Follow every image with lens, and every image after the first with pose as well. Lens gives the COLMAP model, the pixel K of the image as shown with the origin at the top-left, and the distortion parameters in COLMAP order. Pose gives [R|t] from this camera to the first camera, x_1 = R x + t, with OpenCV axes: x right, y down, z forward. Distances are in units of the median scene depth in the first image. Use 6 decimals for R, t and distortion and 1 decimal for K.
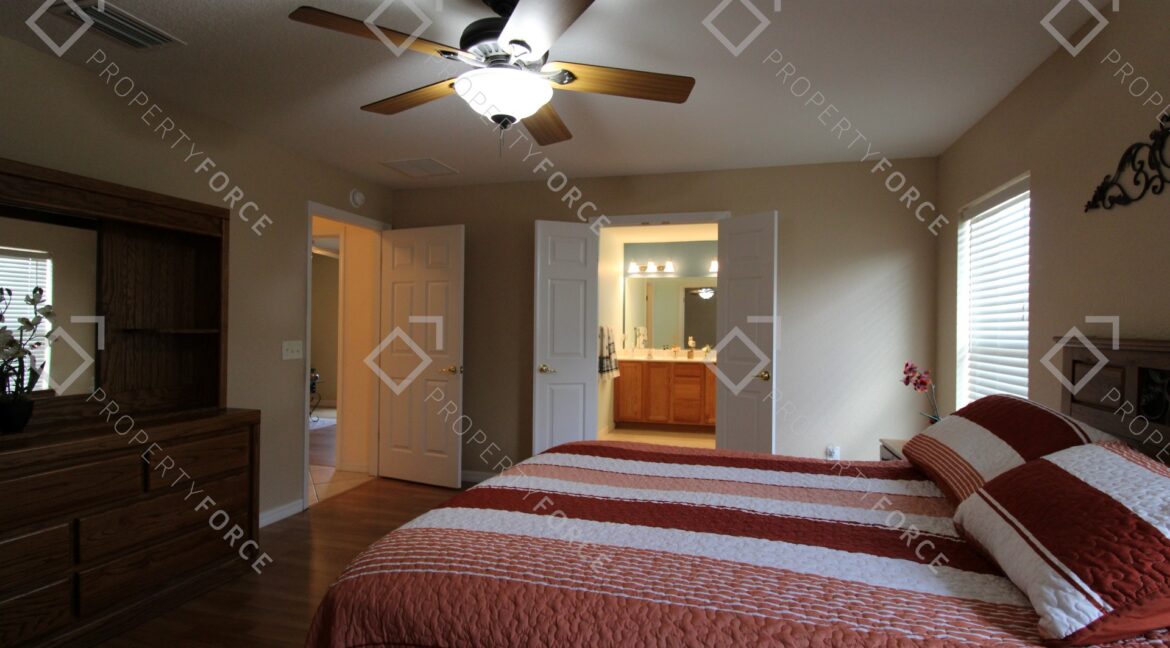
lens RADIAL K [[566.6, 0, 585.5], [0, 566.6, 328.7], [0, 0, 1]] dist [0.000522, -0.000881]
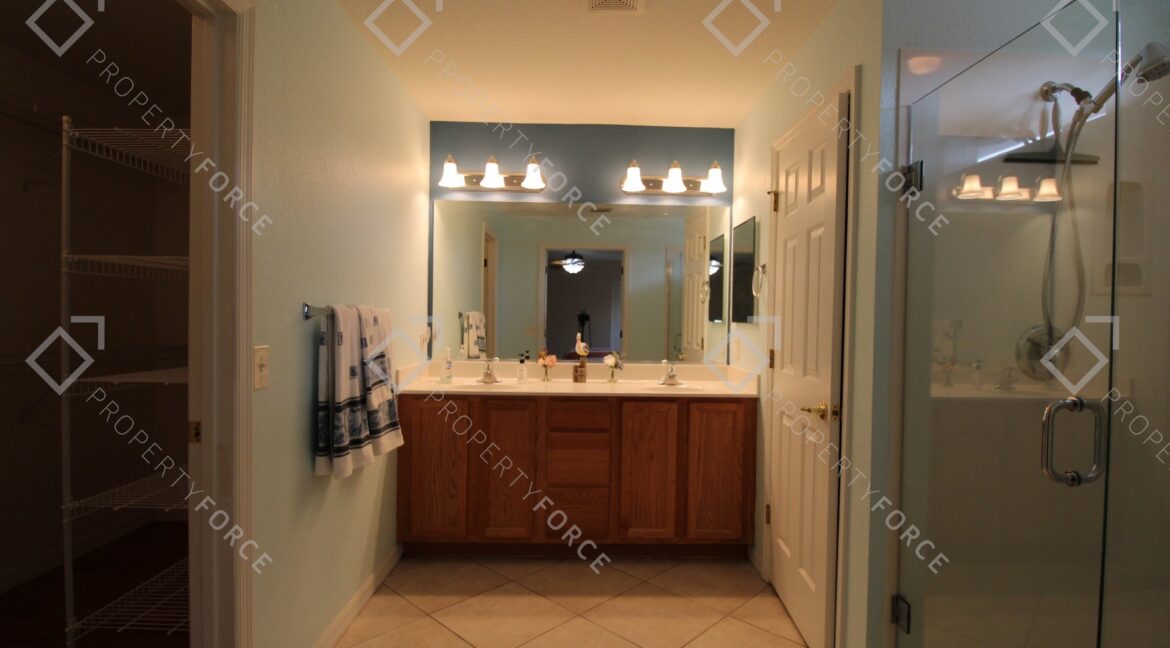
lens RADIAL K [[566.6, 0, 589.8], [0, 566.6, 328.1], [0, 0, 1]] dist [0.000522, -0.000881]
pose [[0.959945, 0.000918, 0.280186, 0.066920], [-0.006840, 0.999773, 0.020156, 0.000500], [-0.280104, -0.021265, 0.959734, 0.566697]]
